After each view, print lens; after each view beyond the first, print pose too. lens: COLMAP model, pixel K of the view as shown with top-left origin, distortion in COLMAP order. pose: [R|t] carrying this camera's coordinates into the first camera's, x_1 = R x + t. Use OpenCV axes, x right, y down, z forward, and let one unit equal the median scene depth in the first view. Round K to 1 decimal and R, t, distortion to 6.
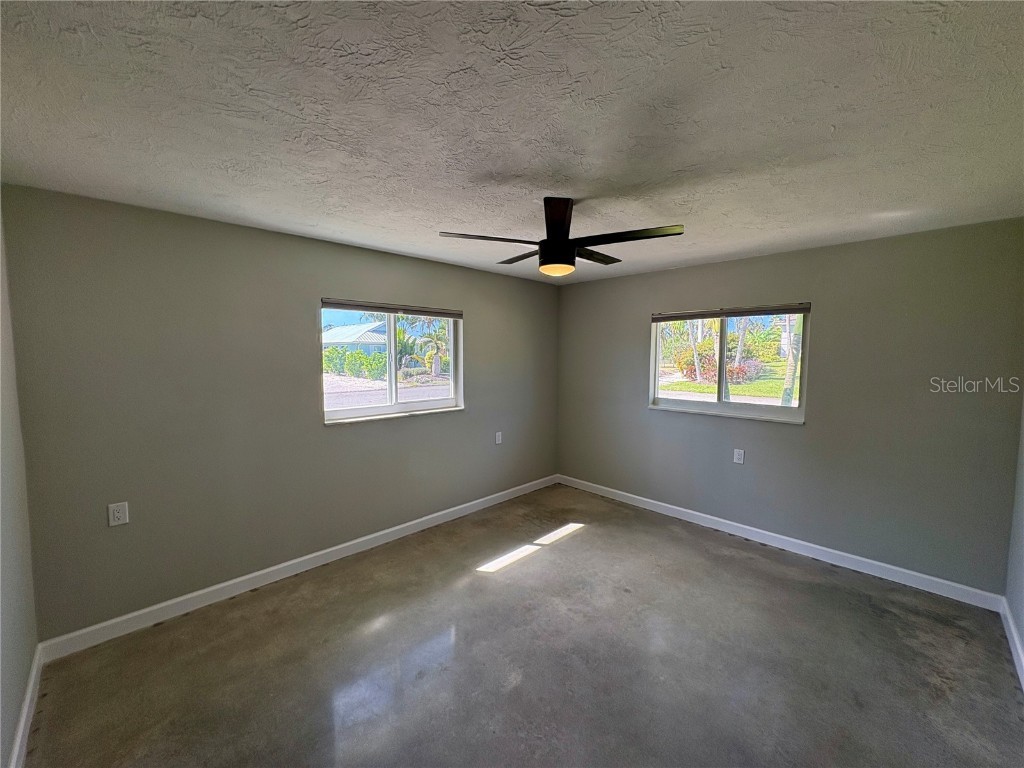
lens RADIAL K [[406.4, 0, 511.5], [0, 406.4, 383.4], [0, 0, 1]] dist [0.000338, 0.000376]
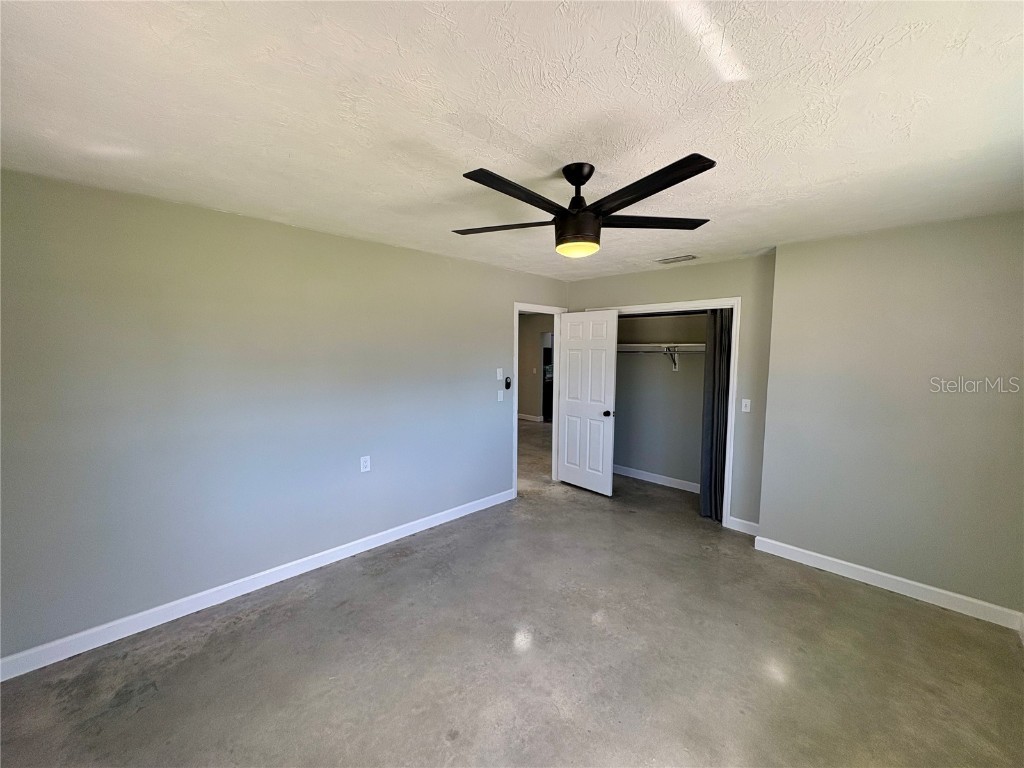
lens RADIAL K [[406.4, 0, 511.5], [0, 406.4, 383.4], [0, 0, 1]] dist [0.000338, 0.000376]
pose [[-0.999932, -0.009156, -0.007264, 0.230386], [-0.010199, 0.987100, 0.159779, -0.131539], [0.005707, 0.159843, -0.987126, 1.714517]]
